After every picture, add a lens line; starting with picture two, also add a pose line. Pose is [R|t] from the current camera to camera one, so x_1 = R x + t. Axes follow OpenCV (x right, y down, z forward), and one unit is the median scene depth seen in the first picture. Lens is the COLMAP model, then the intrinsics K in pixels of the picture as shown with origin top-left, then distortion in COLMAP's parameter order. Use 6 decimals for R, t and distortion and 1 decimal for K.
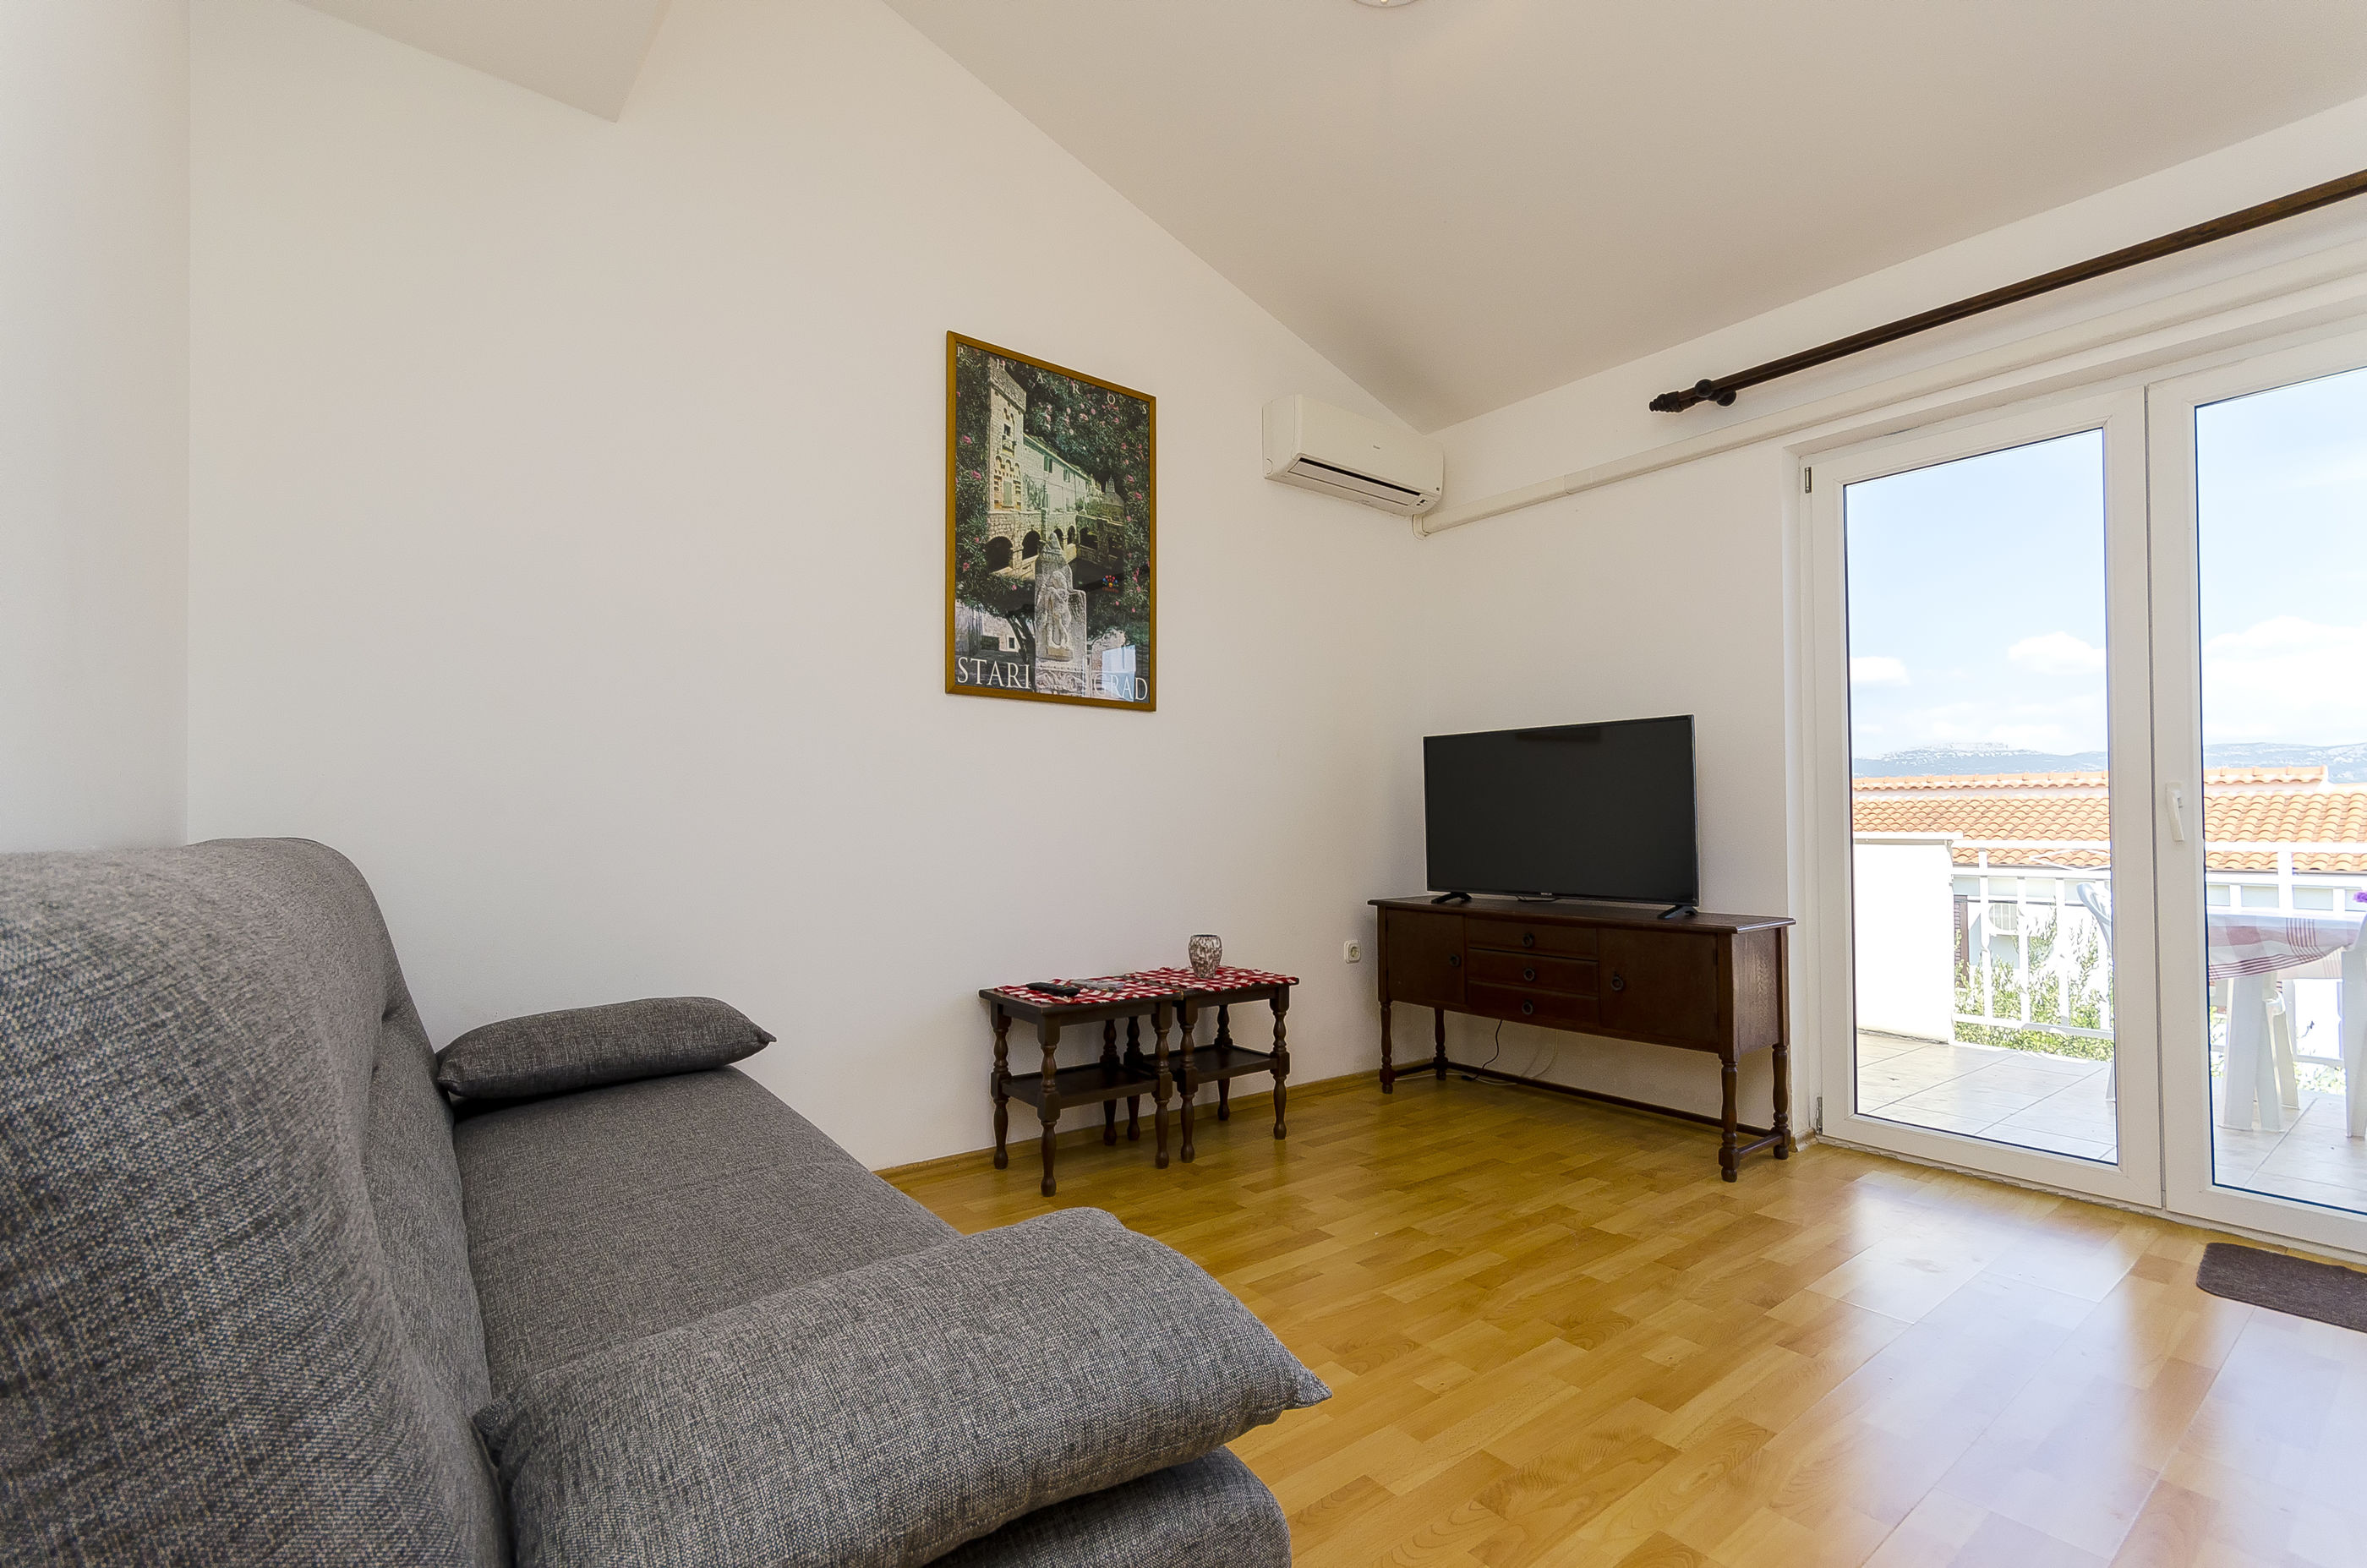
lens RADIAL K [[1038.4, 0, 1185.9], [0, 1038.4, 819.5], [0, 0, 1]] dist [-0.024122, -0.000275]
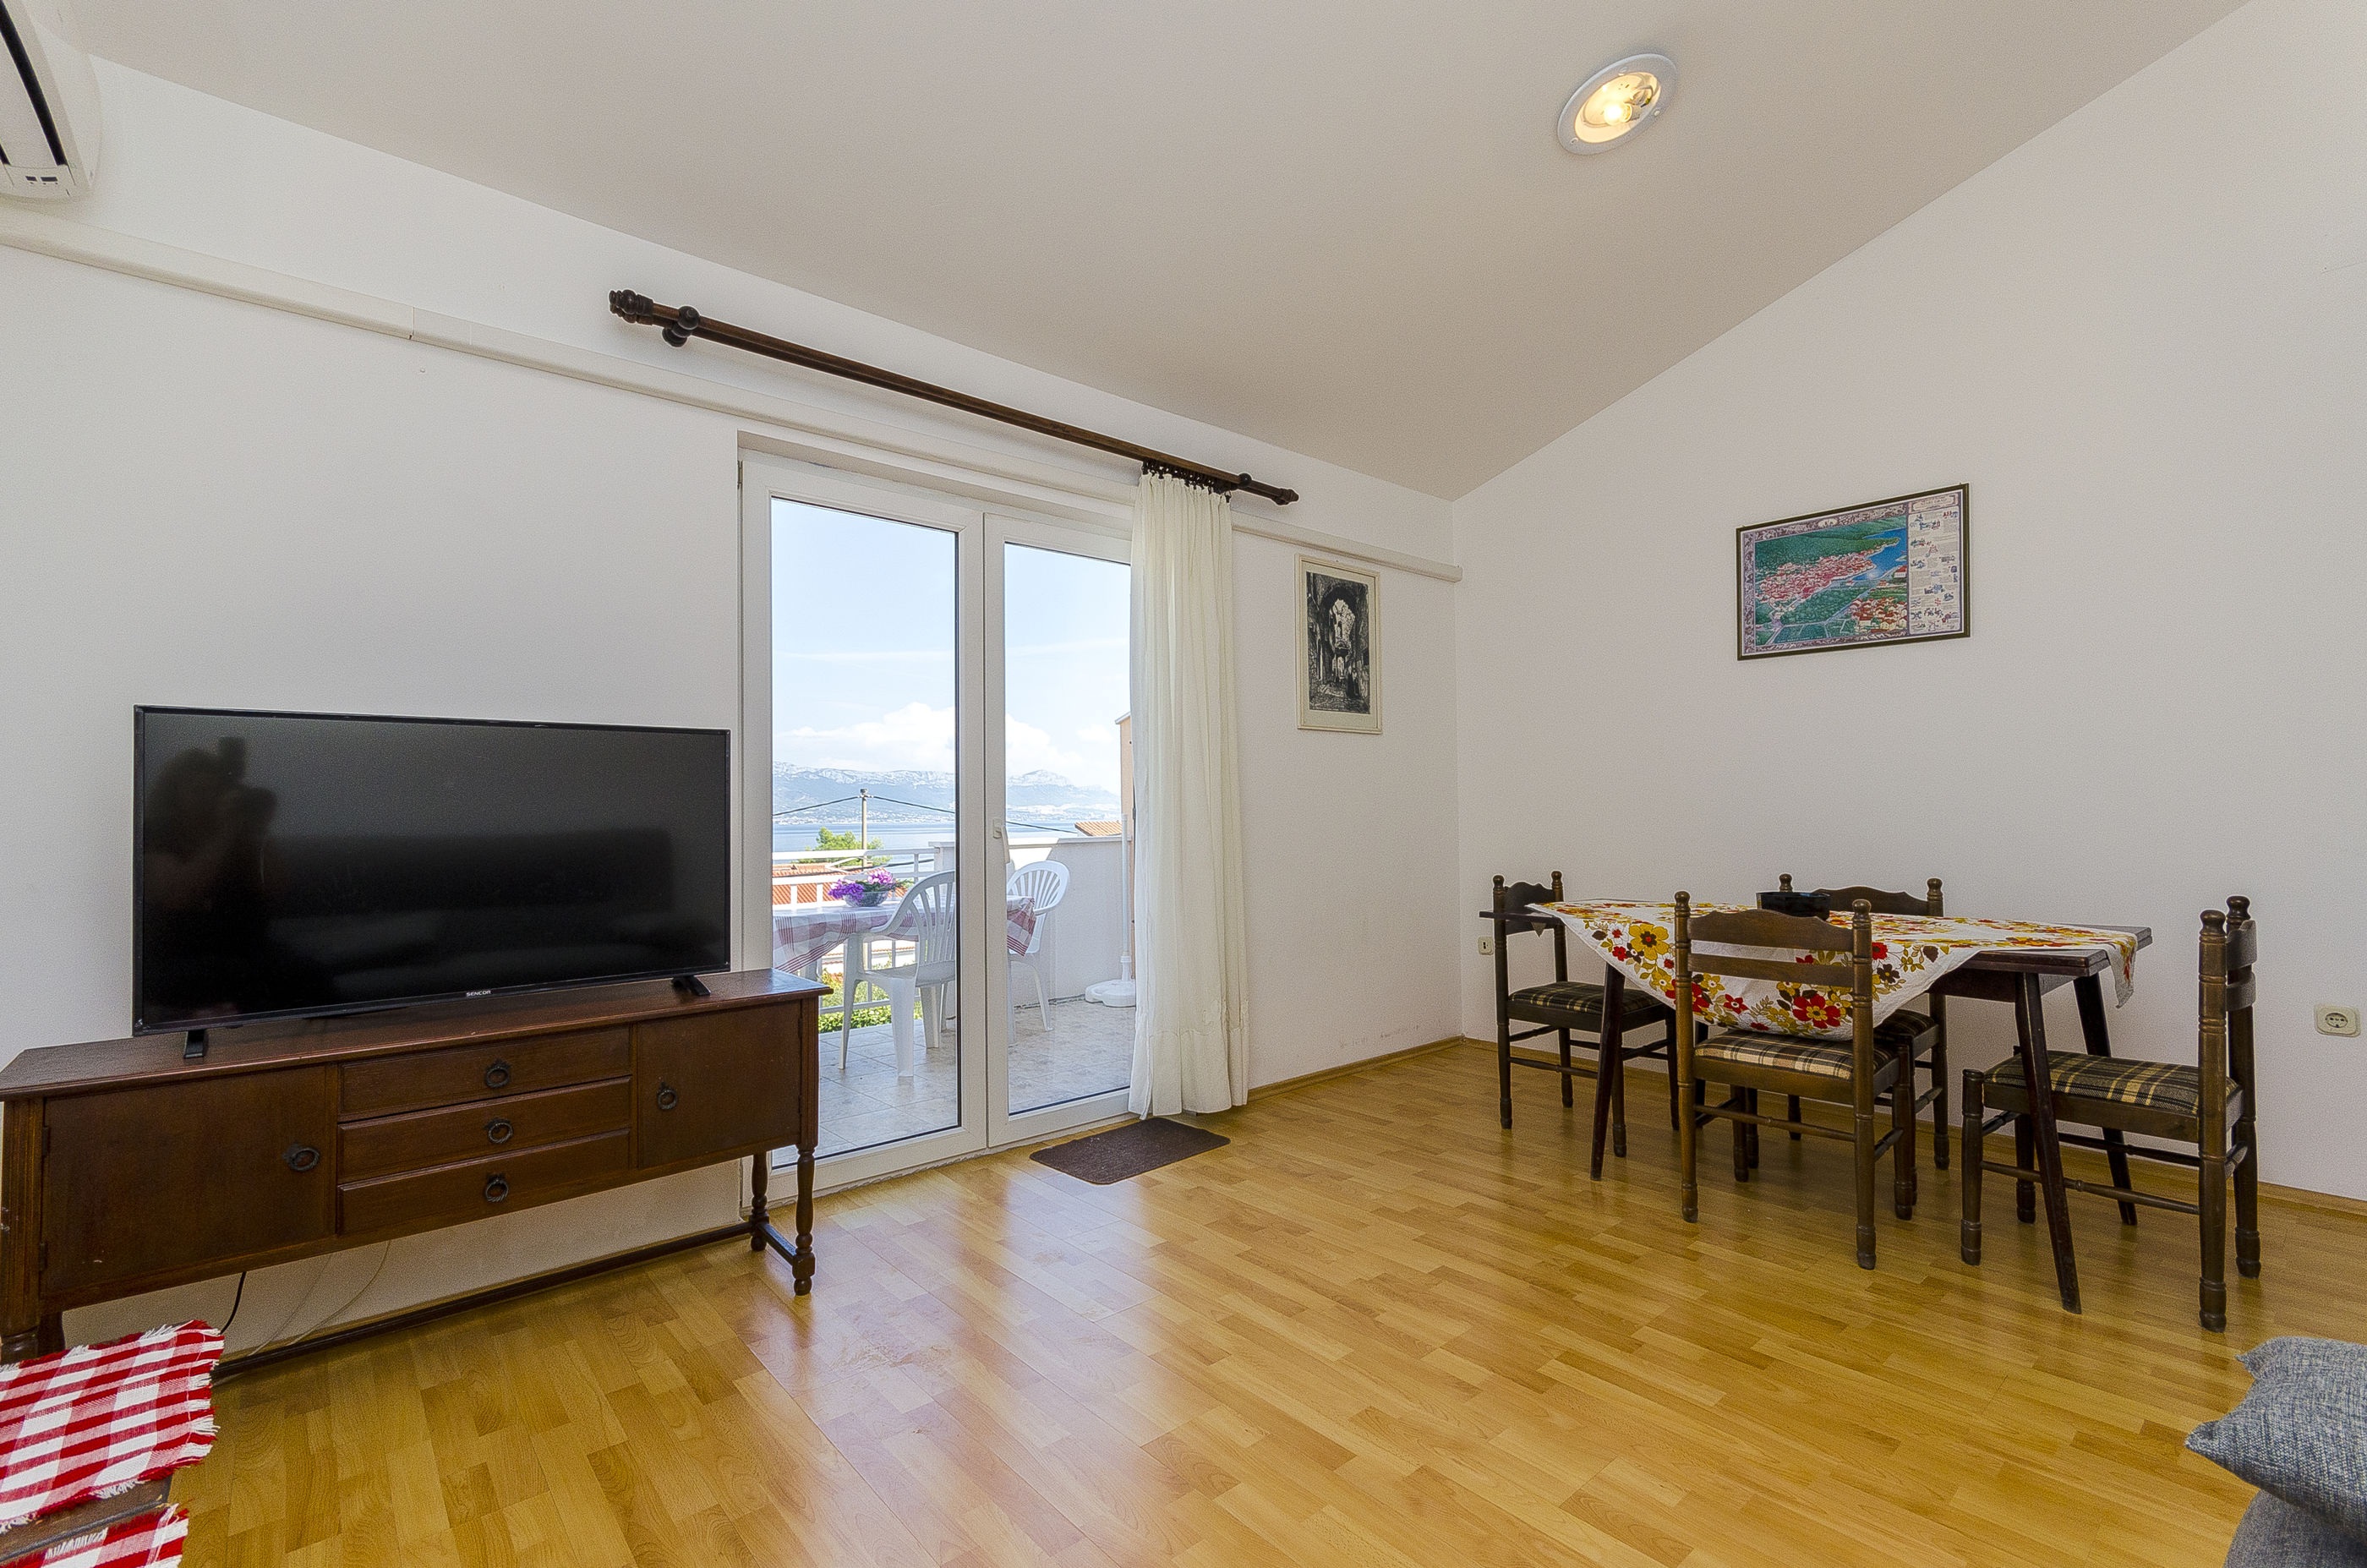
lens RADIAL K [[1035.3, 0, 1183.5], [0, 1035.3, 784.0], [0, 0, 1]] dist [0.001932, 0.000147]
pose [[-0.058469, 0.023373, 0.998016, -0.325434], [-0.000199, 0.999726, -0.023424, -0.042436], [-0.998289, -0.001568, -0.058448, 0.698790]]
